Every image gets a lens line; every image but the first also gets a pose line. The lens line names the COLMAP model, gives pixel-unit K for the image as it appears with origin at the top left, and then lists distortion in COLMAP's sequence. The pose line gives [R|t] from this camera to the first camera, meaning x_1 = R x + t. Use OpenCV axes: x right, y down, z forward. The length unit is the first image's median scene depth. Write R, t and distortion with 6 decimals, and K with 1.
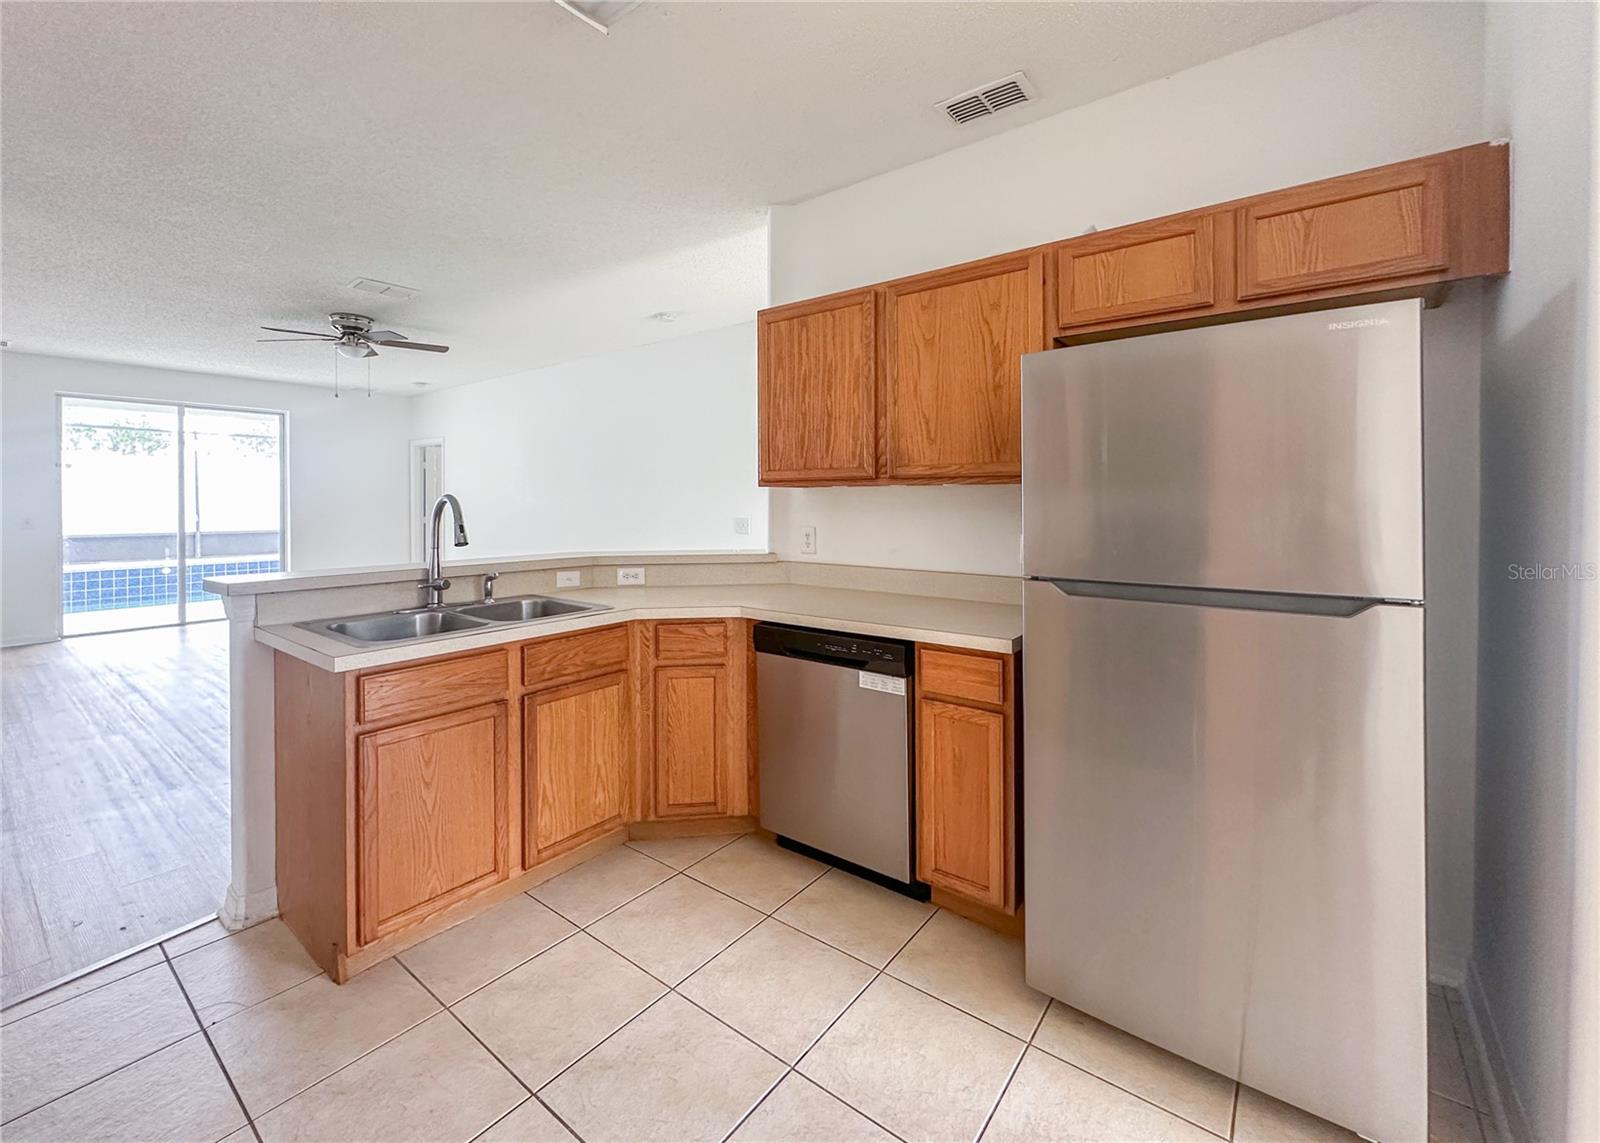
lens RADIAL K [[657.6, 0, 796.6], [0, 657.6, 503.7], [0, 0, 1]] dist [-0.002121, -0.000240]
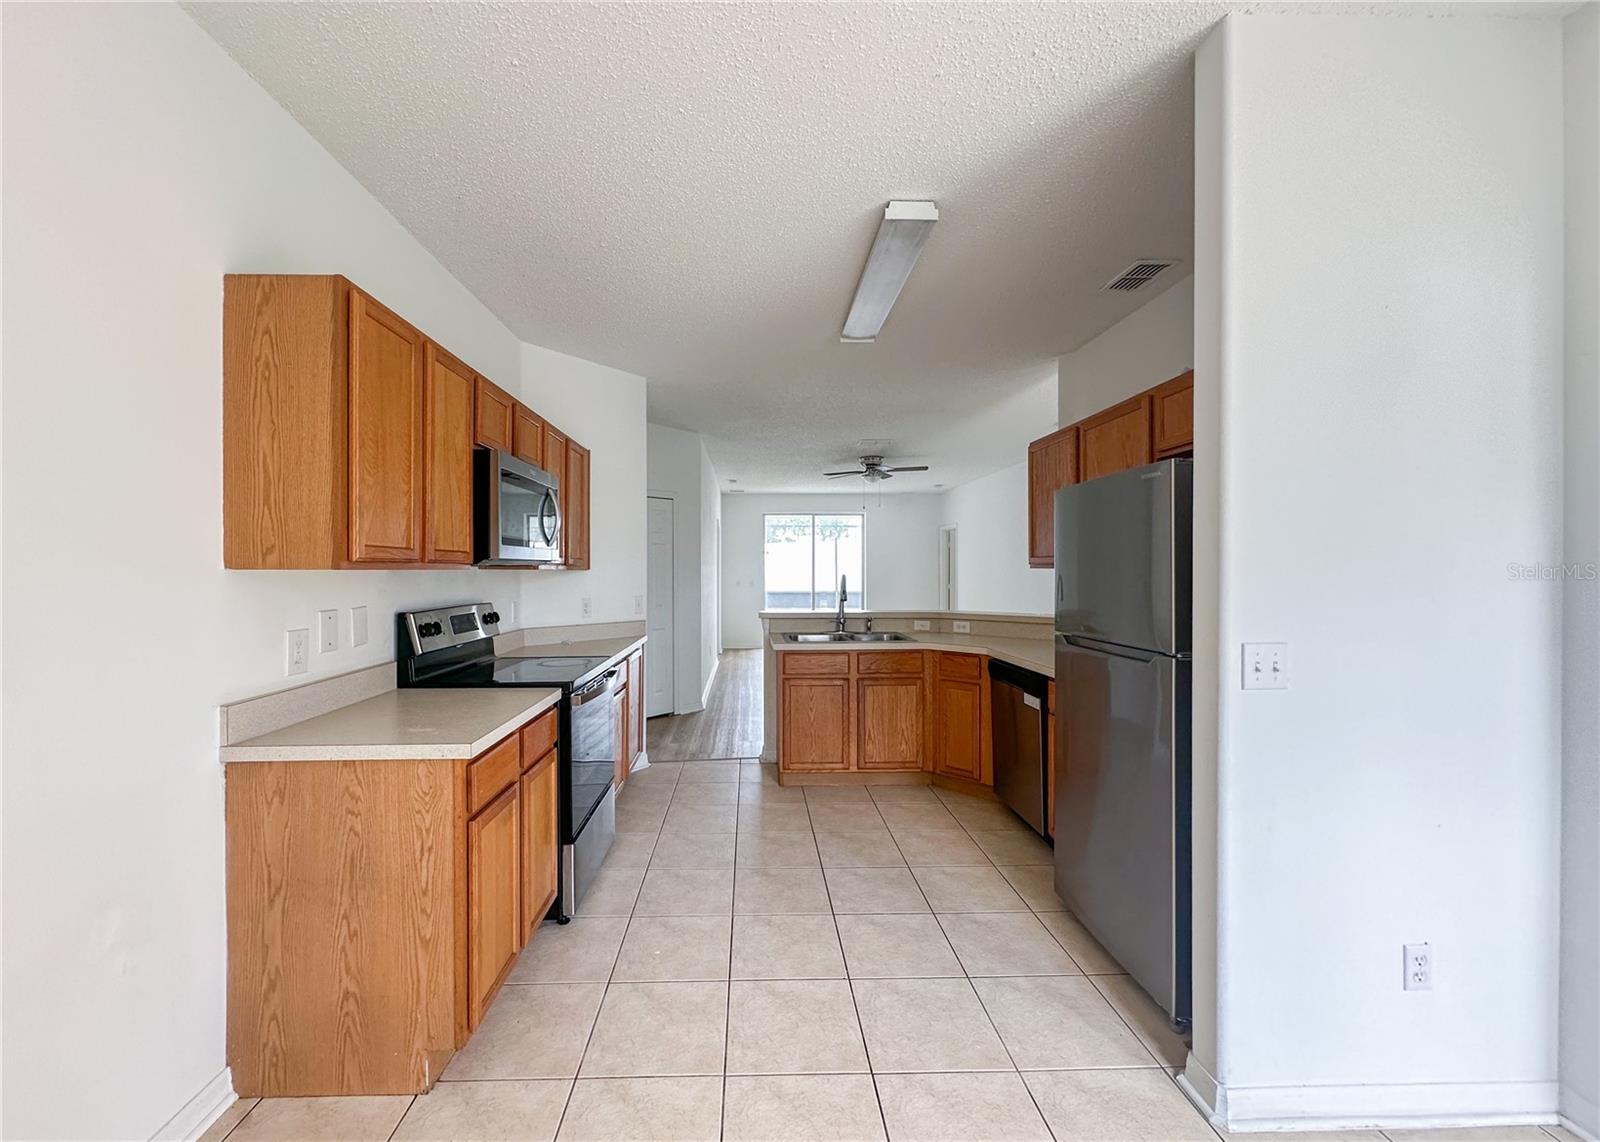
lens RADIAL K [[649.6, 0, 800.0], [0, 649.6, 571.0], [0, 0, 1]] dist [-0.001978, 0.000054]
pose [[0.666370, 0.003295, -0.745614, 0.731687], [-0.003969, 0.999992, 0.000872, -0.022124], [0.745611, 0.002379, 0.666377, -0.329734]]
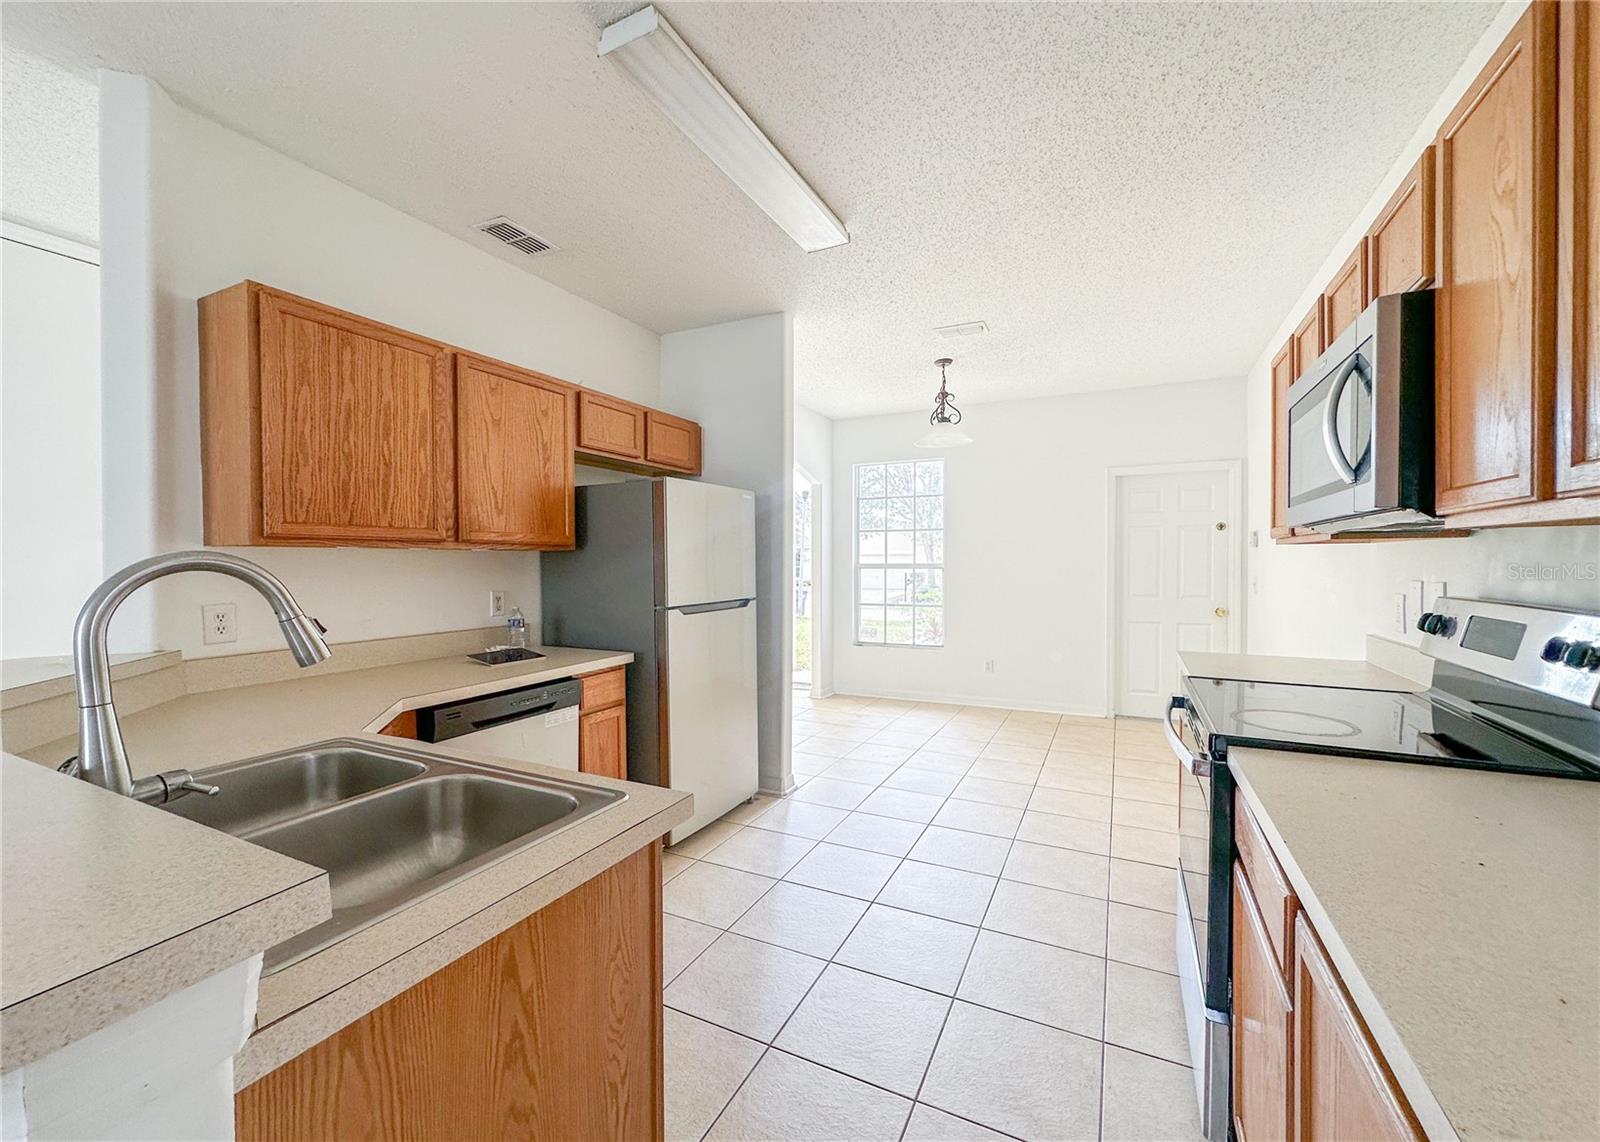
lens RADIAL K [[649.6, 0, 800.0], [0, 649.6, 571.0], [0, 0, 1]] dist [-0.001978, 0.000054]
pose [[-0.190266, -0.011199, 0.981669, -0.886361], [0.010460, 0.999855, 0.013434, -0.002133], [-0.981677, 0.012824, -0.190121, 0.635607]]
